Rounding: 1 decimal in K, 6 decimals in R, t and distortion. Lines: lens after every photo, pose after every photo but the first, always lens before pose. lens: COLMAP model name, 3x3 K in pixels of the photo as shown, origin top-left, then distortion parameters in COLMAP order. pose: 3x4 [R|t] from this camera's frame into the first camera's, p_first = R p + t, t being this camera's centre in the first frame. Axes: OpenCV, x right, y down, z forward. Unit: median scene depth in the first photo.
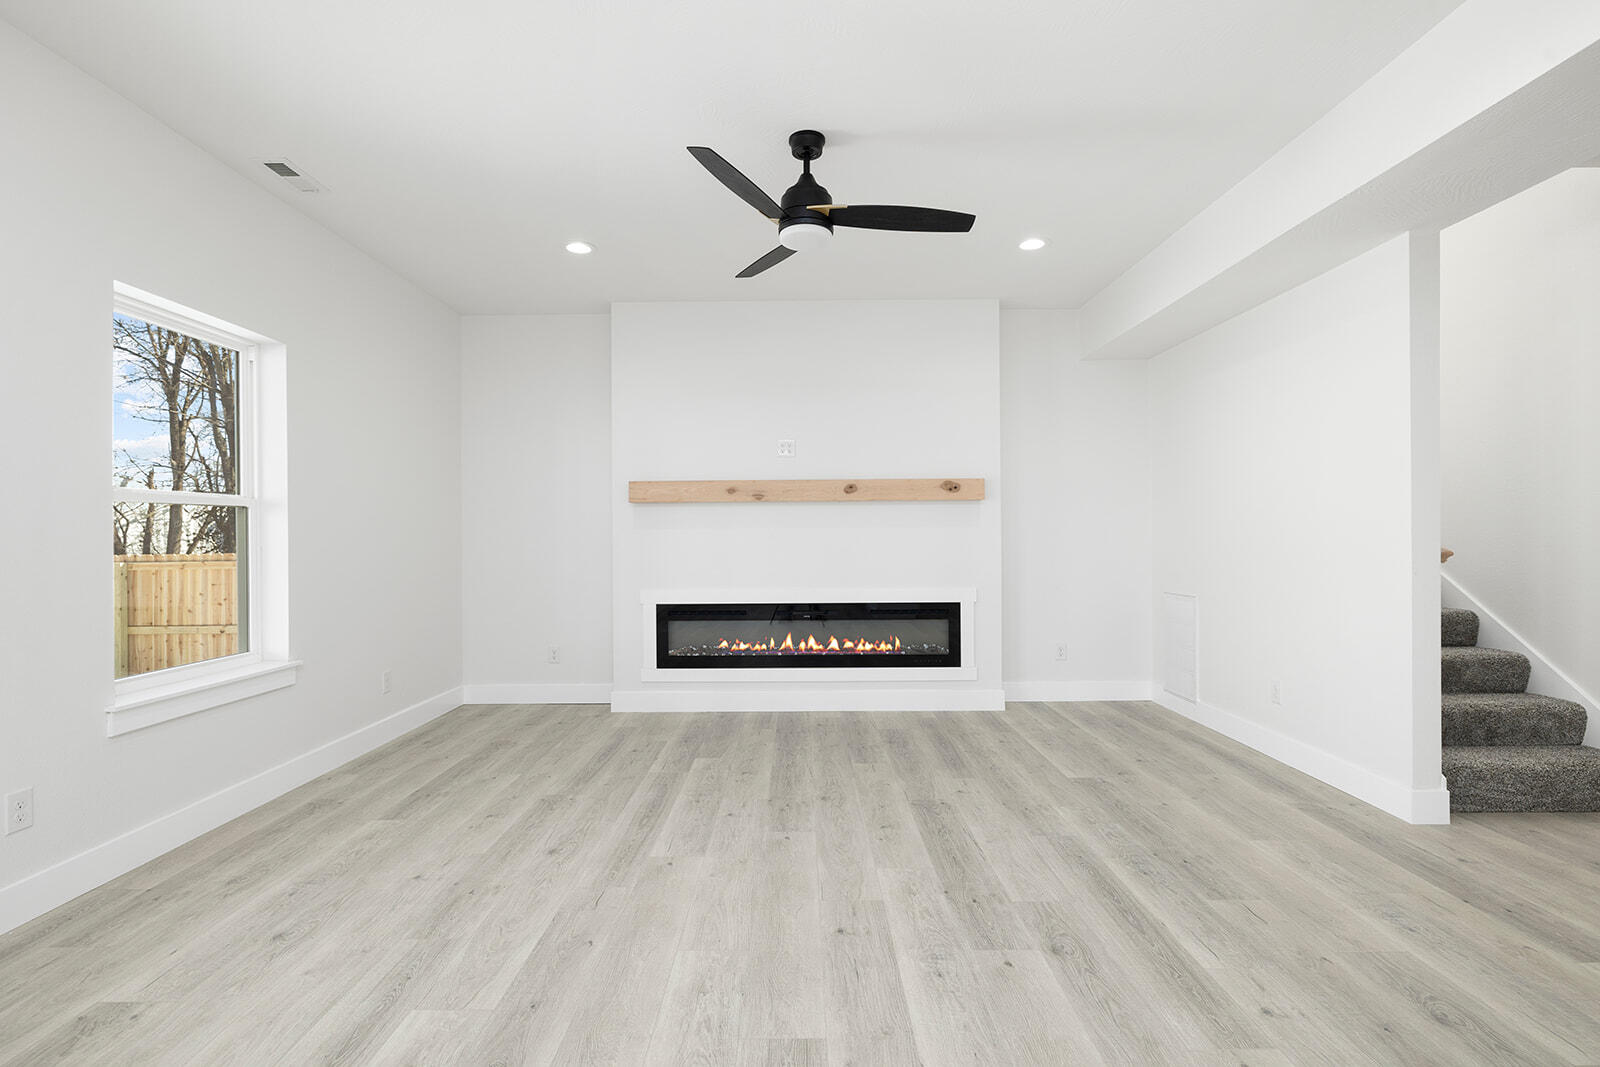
lens RADIAL K [[748.1, 0, 799.0], [0, 748.1, 535.4], [0, 0, 1]] dist [-0.004988, 0.001220]
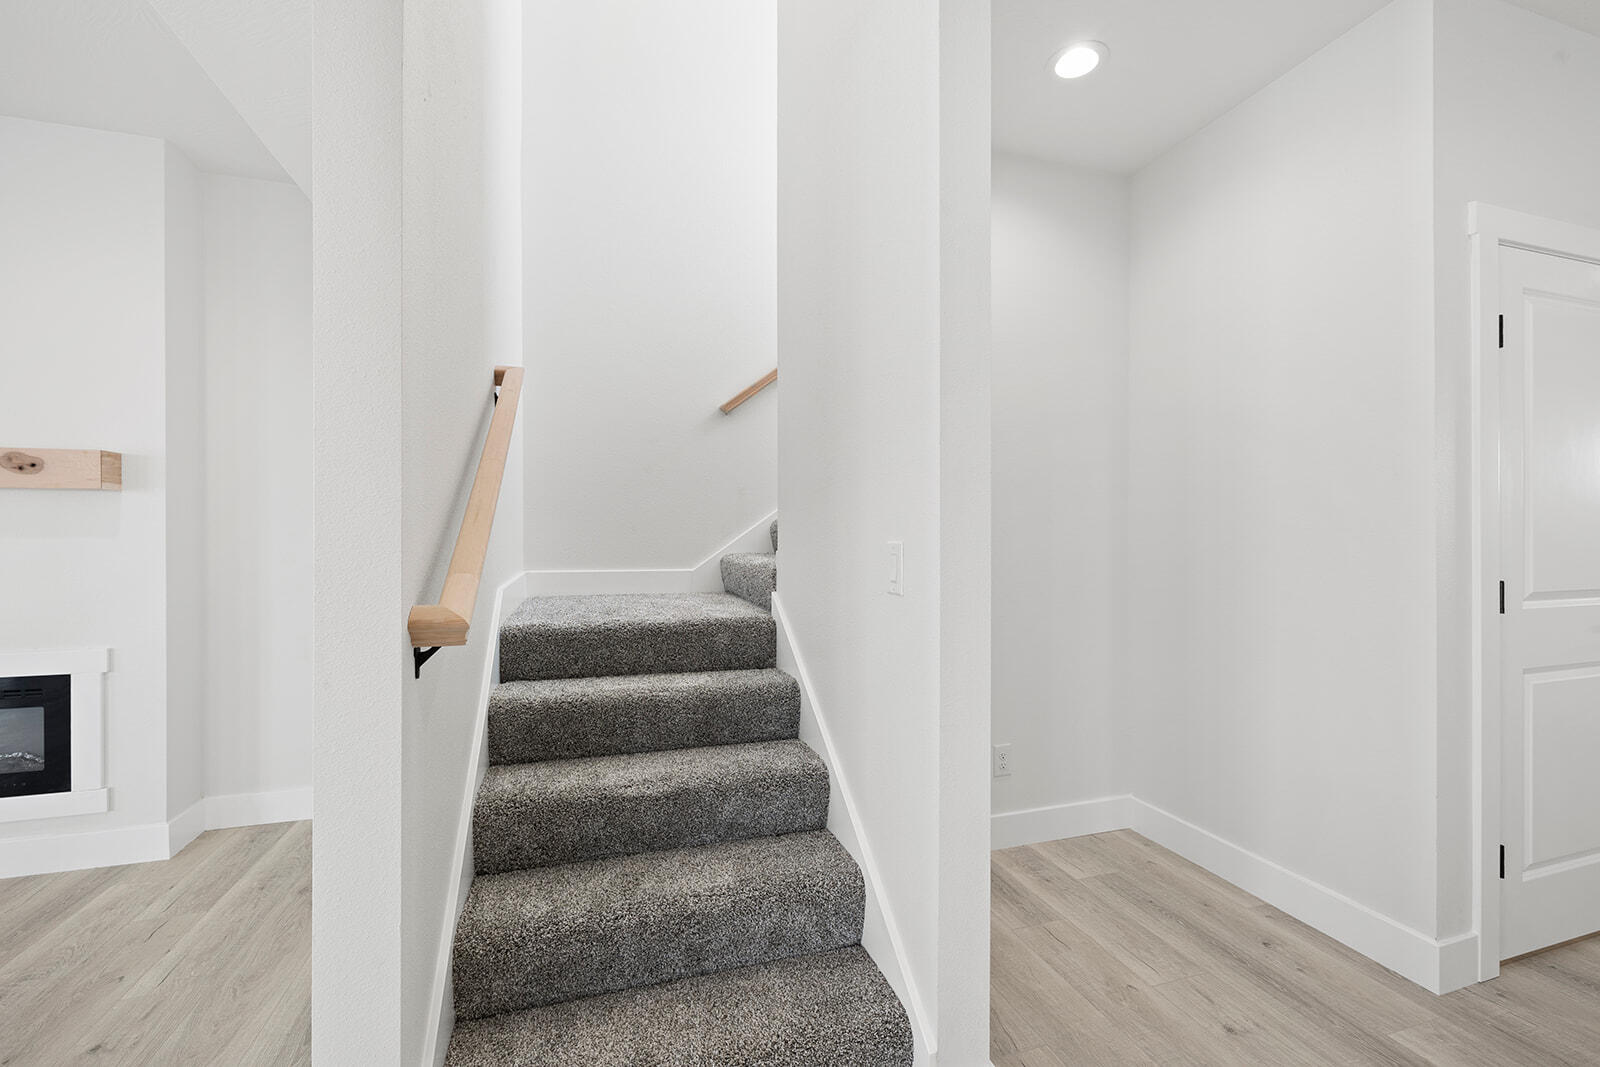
lens RADIAL K [[679.4, 0, 801.2], [0, 679.4, 537.6], [0, 0, 1]] dist [-0.001340, -0.000993]
pose [[0.956214, 0.007218, 0.292581, 0.584431], [-0.004425, 0.999938, -0.010206, -0.008914], [-0.292637, 0.008464, 0.956186, 0.362202]]
